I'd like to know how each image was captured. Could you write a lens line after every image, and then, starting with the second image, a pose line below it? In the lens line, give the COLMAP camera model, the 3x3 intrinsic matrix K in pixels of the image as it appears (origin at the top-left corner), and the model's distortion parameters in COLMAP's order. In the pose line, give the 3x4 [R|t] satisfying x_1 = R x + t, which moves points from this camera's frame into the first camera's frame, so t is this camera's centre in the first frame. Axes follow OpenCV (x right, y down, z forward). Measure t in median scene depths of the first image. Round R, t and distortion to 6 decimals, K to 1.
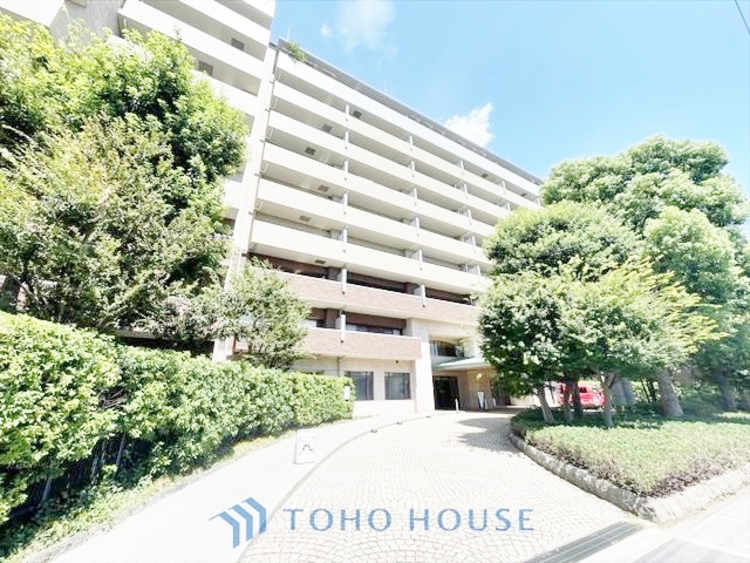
lens RADIAL K [[302.0, 0, 371.6], [0, 302.0, 276.2], [0, 0, 1]] dist [-0.000973, 0.000005]
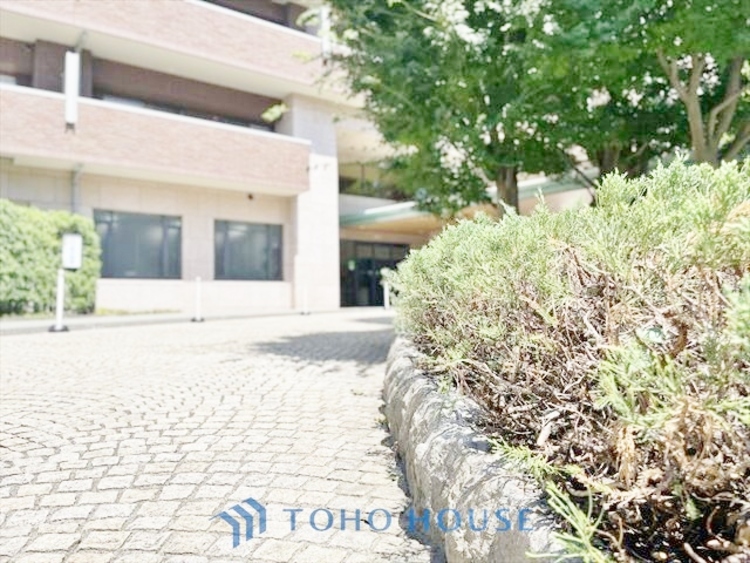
lens RADIAL K [[568.2, 0, 375.1], [0, 568.2, 273.8], [0, 0, 1]] dist [0.100310, -0.142414]
pose [[0.995822, 0.006133, 0.091110, 0.328270], [-0.033589, 0.952395, 0.303010, 0.252277], [-0.084914, -0.304804, 0.948622, 0.377071]]
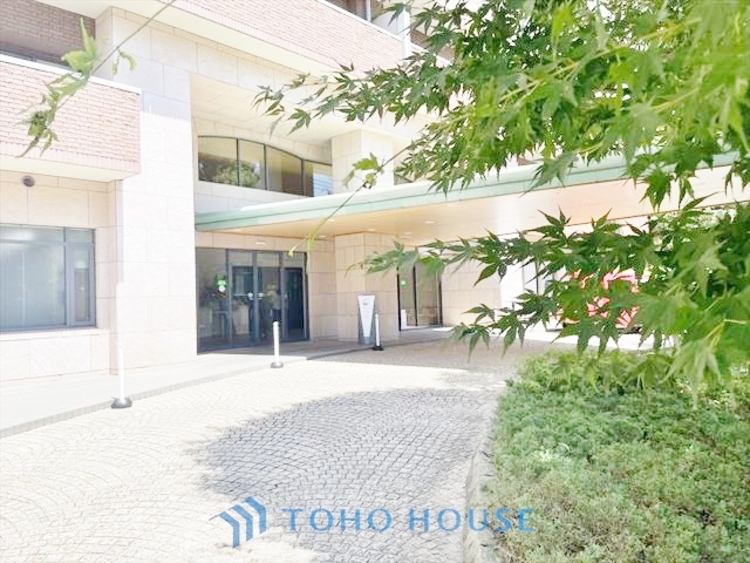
lens RADIAL K [[568.2, 0, 375.1], [0, 568.2, 273.8], [0, 0, 1]] dist [0.100310, -0.142414]
pose [[0.954577, -0.007155, 0.297879, 0.368541], [-0.088609, 0.947667, 0.306718, 0.340569], [-0.284485, -0.319180, 0.903987, 0.888434]]
